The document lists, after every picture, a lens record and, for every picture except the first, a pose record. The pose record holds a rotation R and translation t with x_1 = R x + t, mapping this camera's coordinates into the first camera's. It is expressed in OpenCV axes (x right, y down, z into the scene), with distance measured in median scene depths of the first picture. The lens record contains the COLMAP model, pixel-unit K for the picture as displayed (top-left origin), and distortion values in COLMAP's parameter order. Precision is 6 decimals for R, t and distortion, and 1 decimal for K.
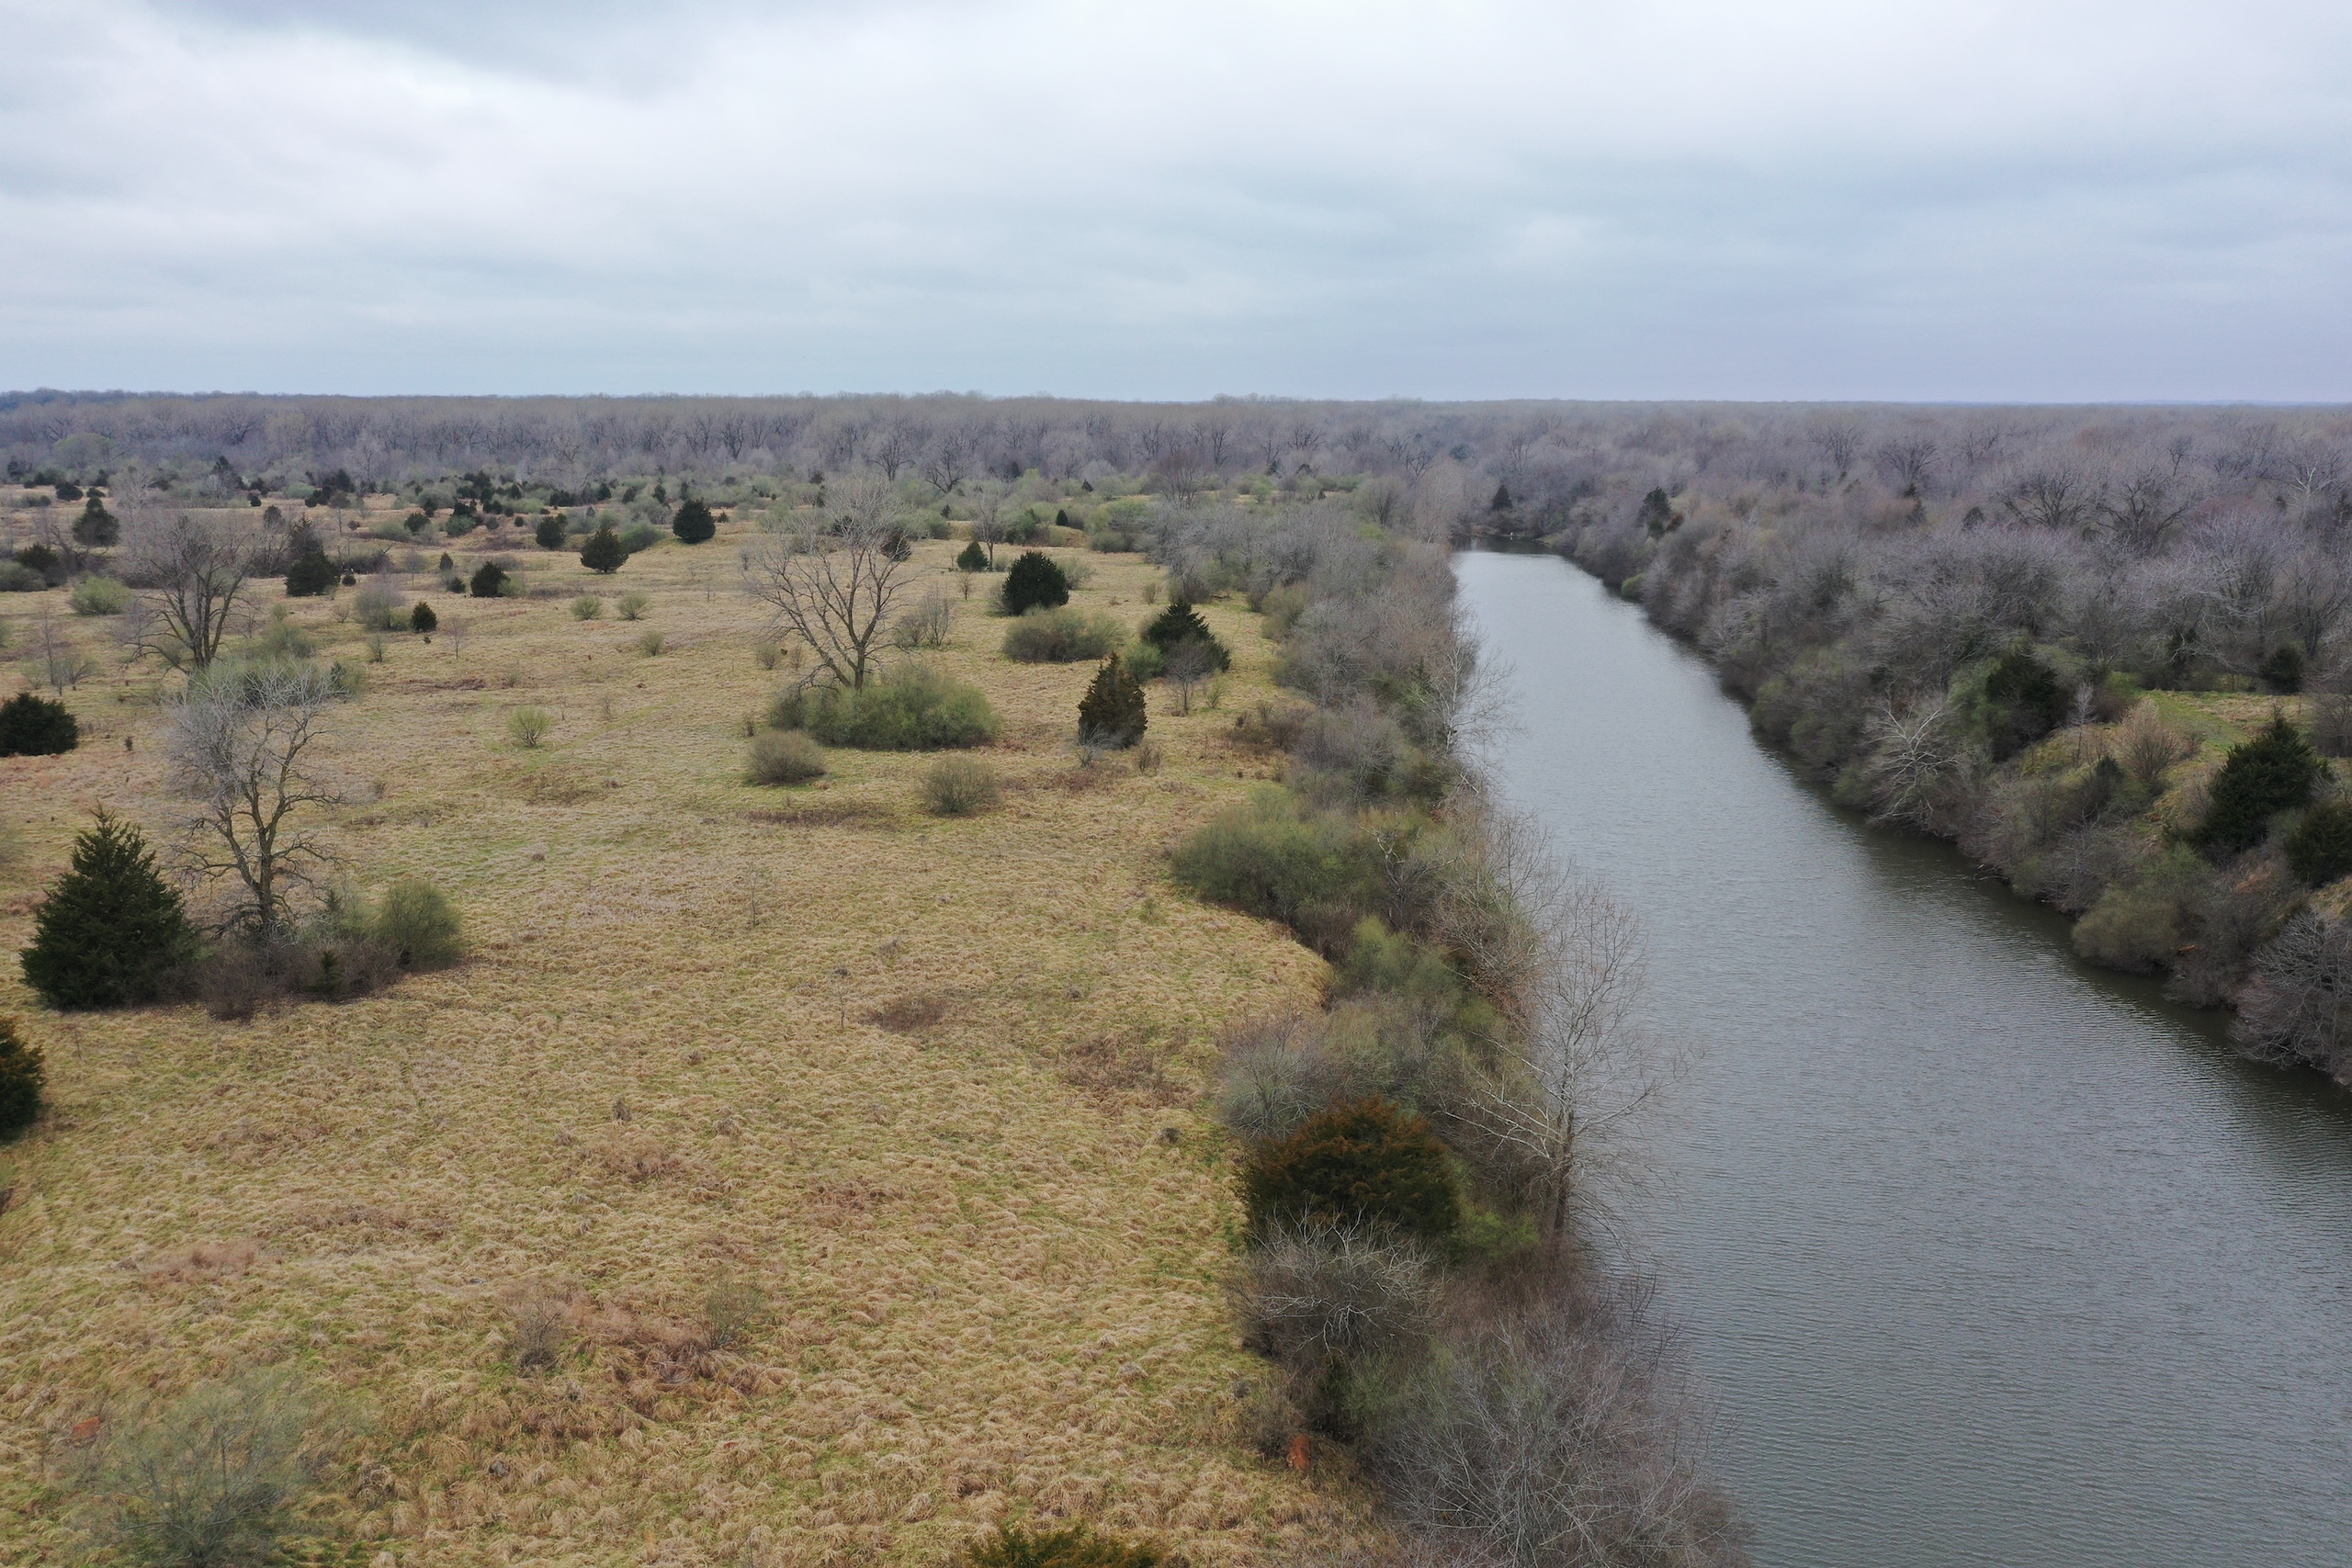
lens RADIAL K [[1865.5, 0, 1180.4], [0, 1865.5, 779.1], [0, 0, 1]] dist [0.005420, 0.001874]
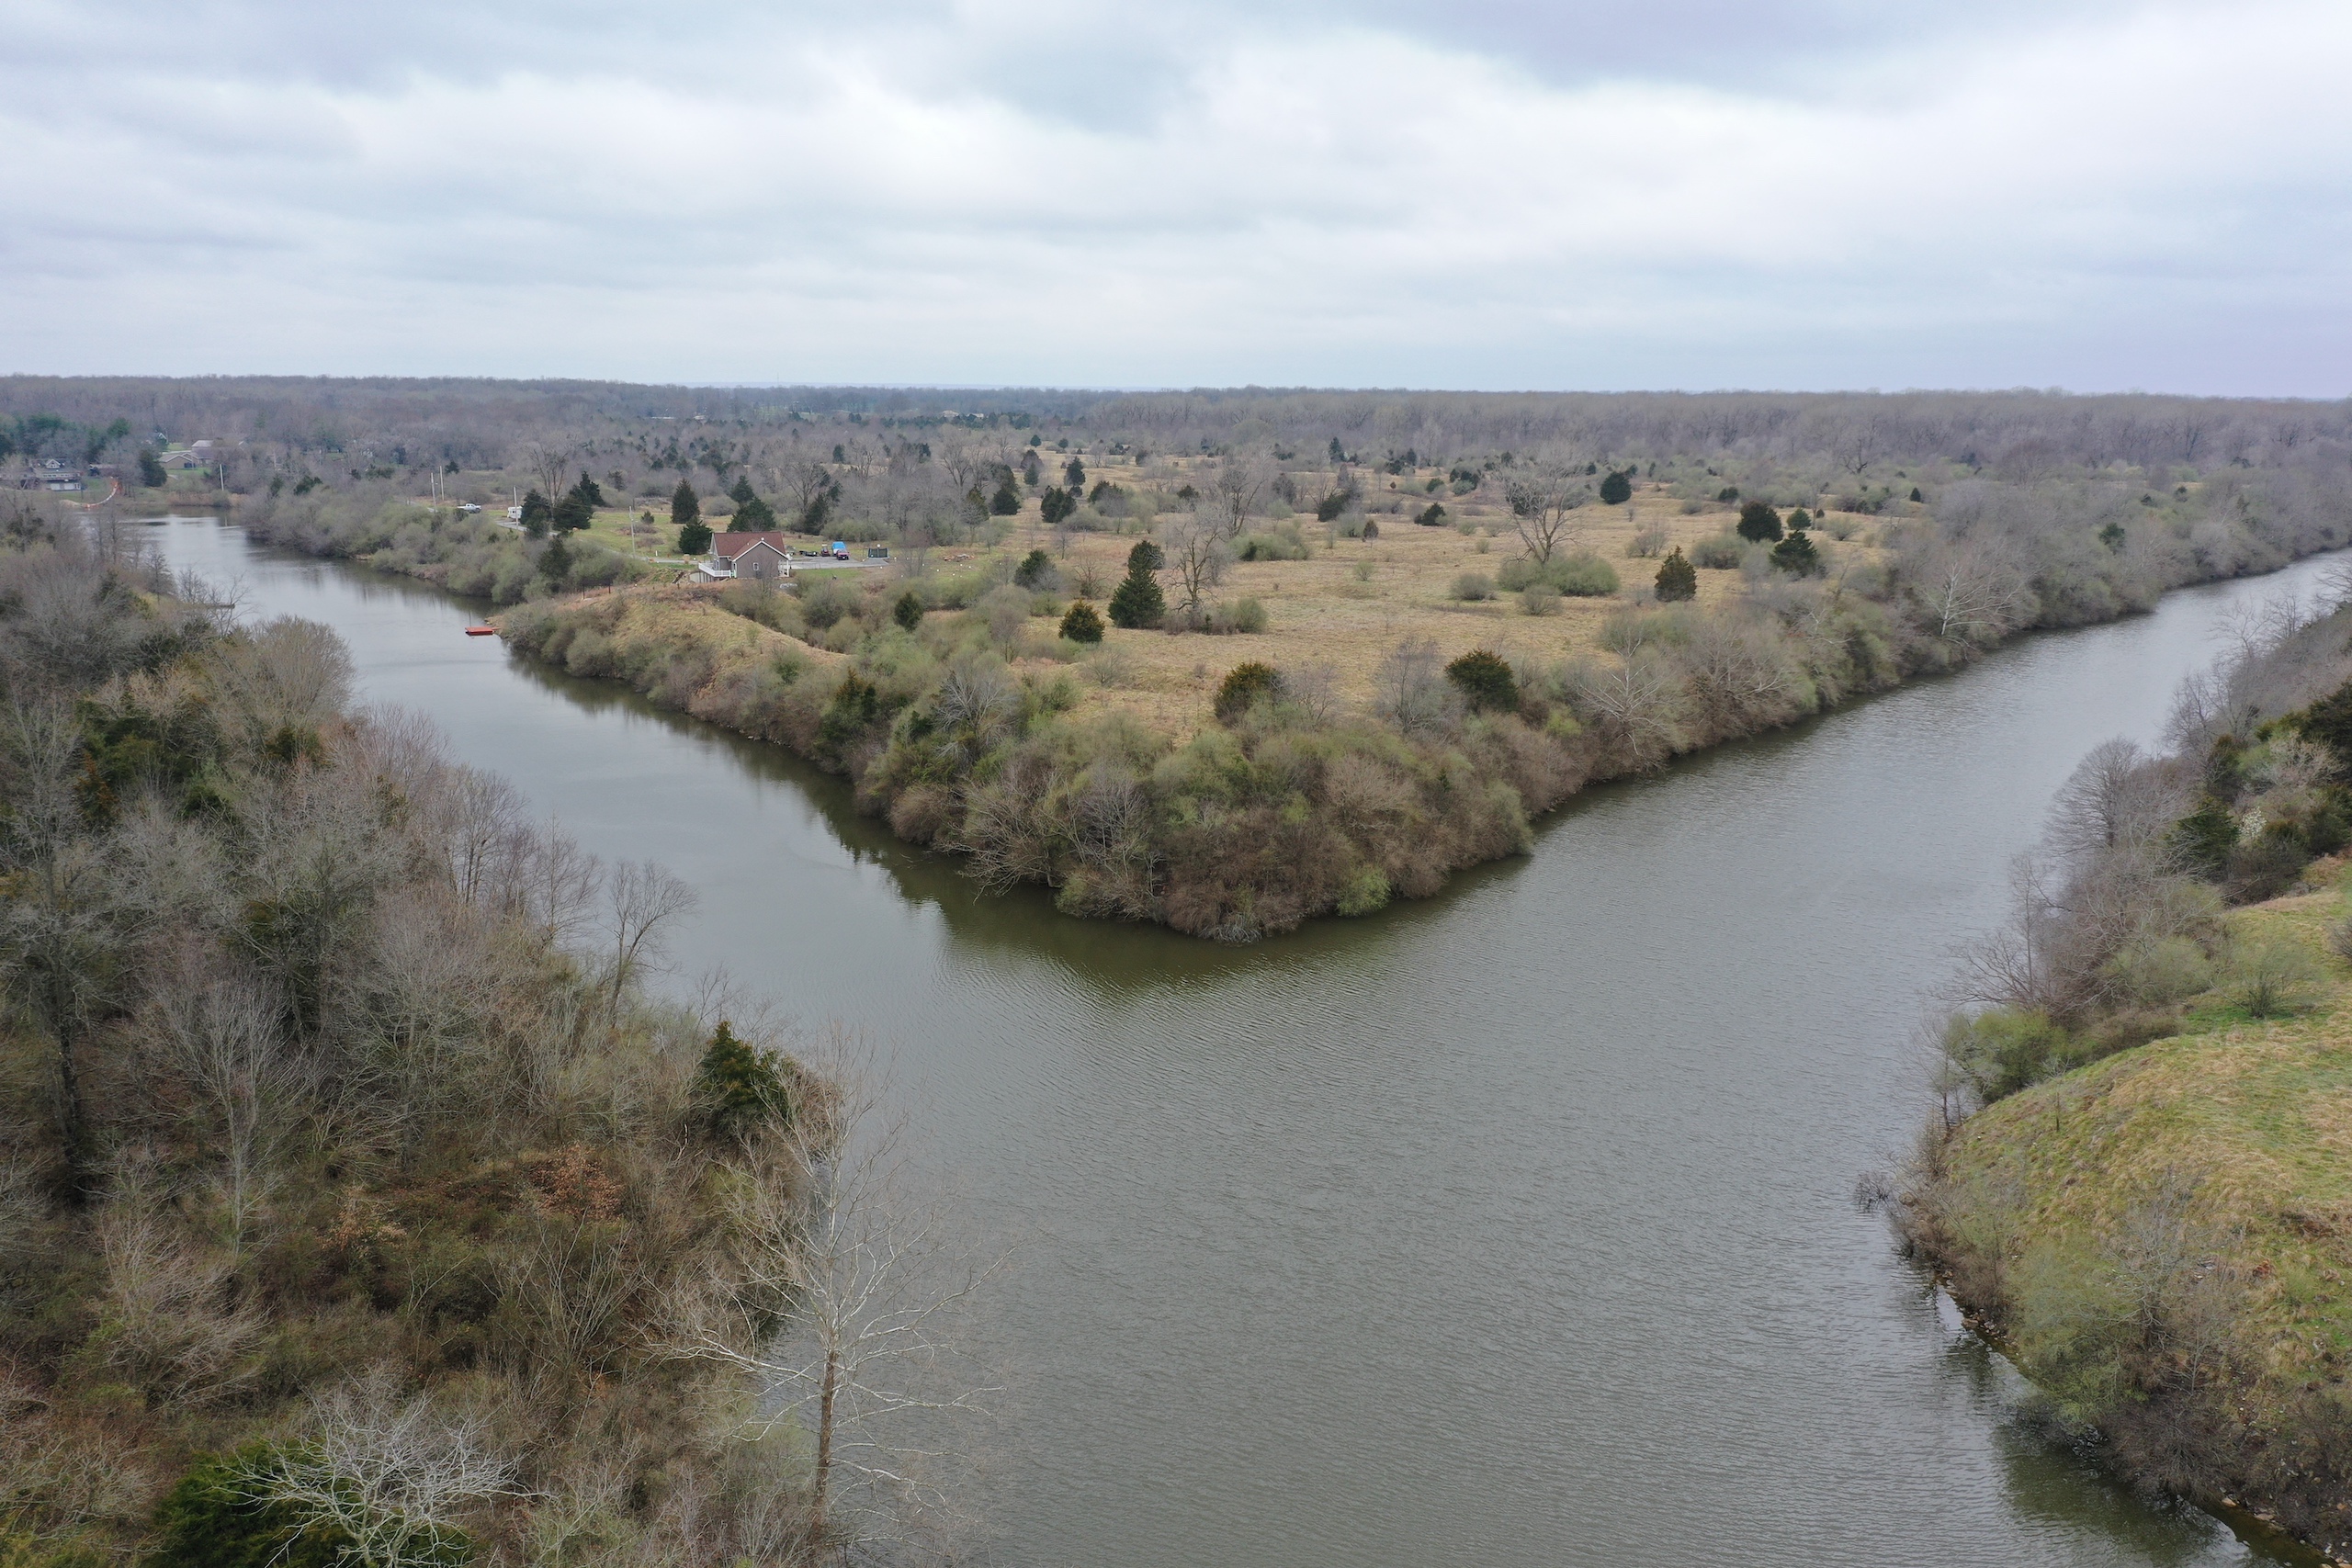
lens RADIAL K [[1862.5, 0, 1181.2], [0, 1862.5, 781.4], [0, 0, 1]] dist [0.013161, 0.004090]
pose [[0.836322, 0.115056, -0.536030, 0.860052], [-0.113194, 0.992902, 0.036515, 0.221749], [0.536426, 0.030137, 0.843409, -1.097744]]
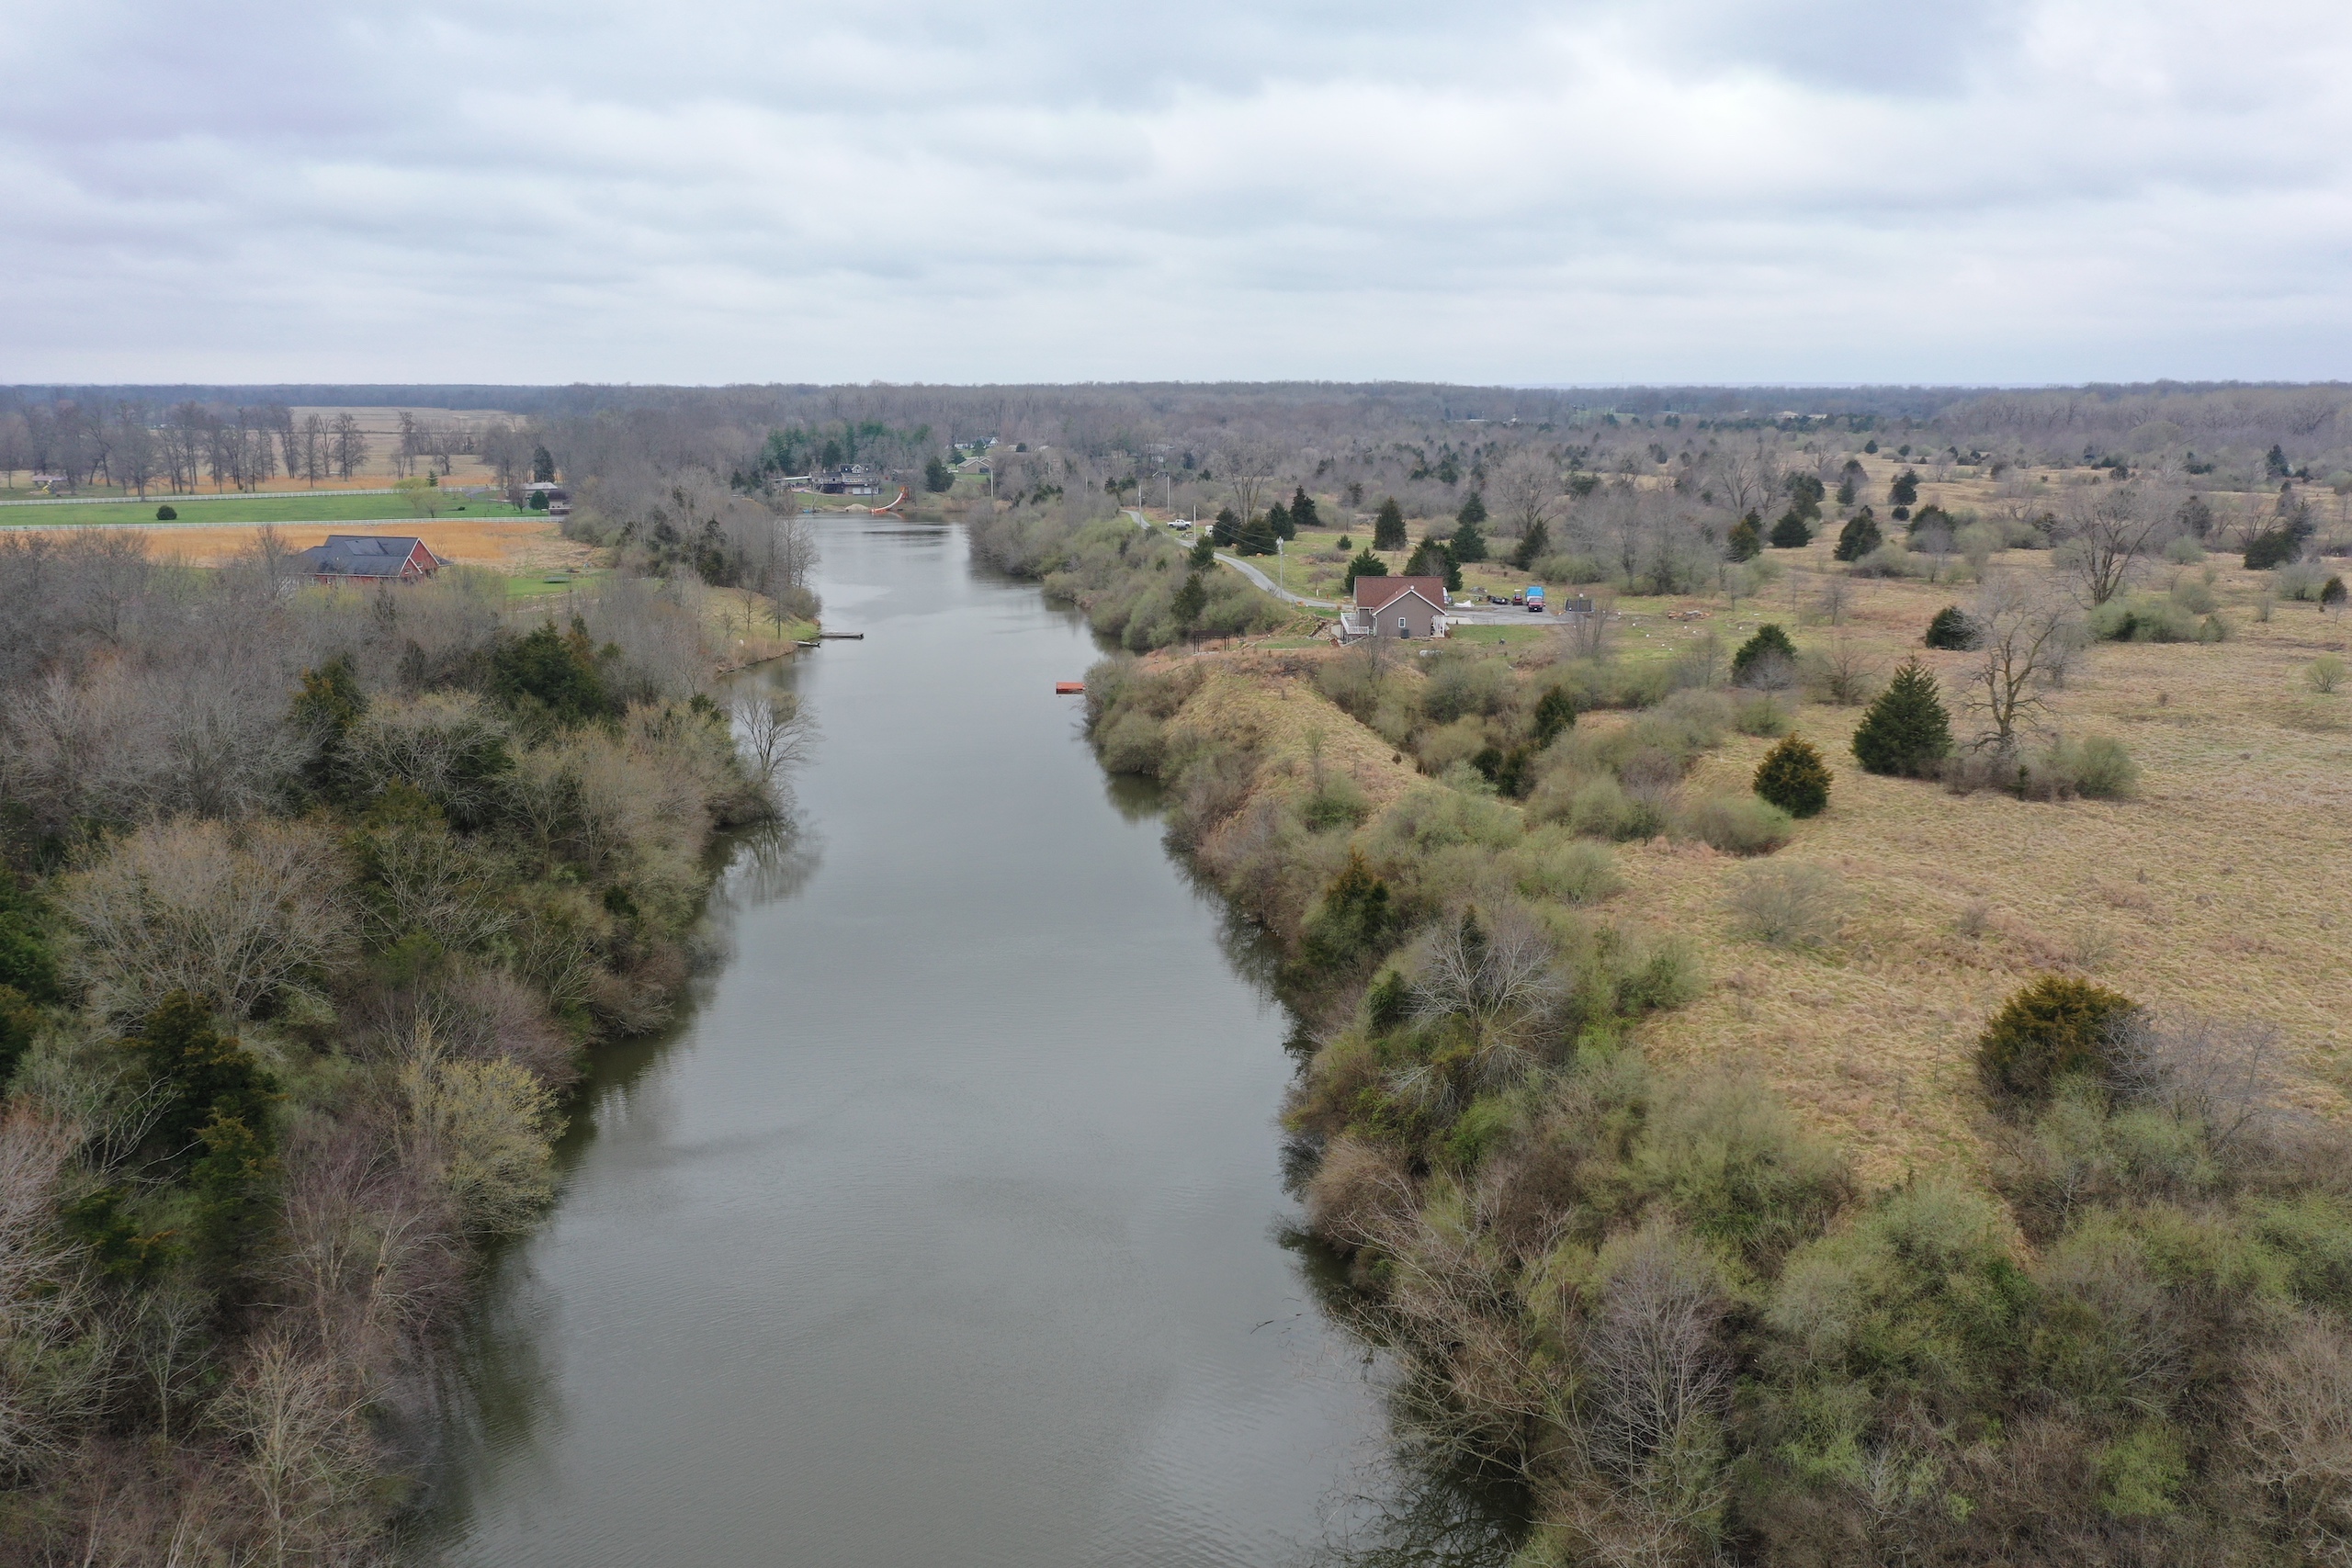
lens RADIAL K [[1862.5, 0, 1181.2], [0, 1862.5, 781.4], [0, 0, 1]] dist [0.013161, 0.004090]
pose [[0.524740, 0.172020, -0.833701, 0.425254], [-0.166838, 0.981158, 0.097435, 0.069758], [0.834753, 0.087965, 0.543553, -0.363196]]
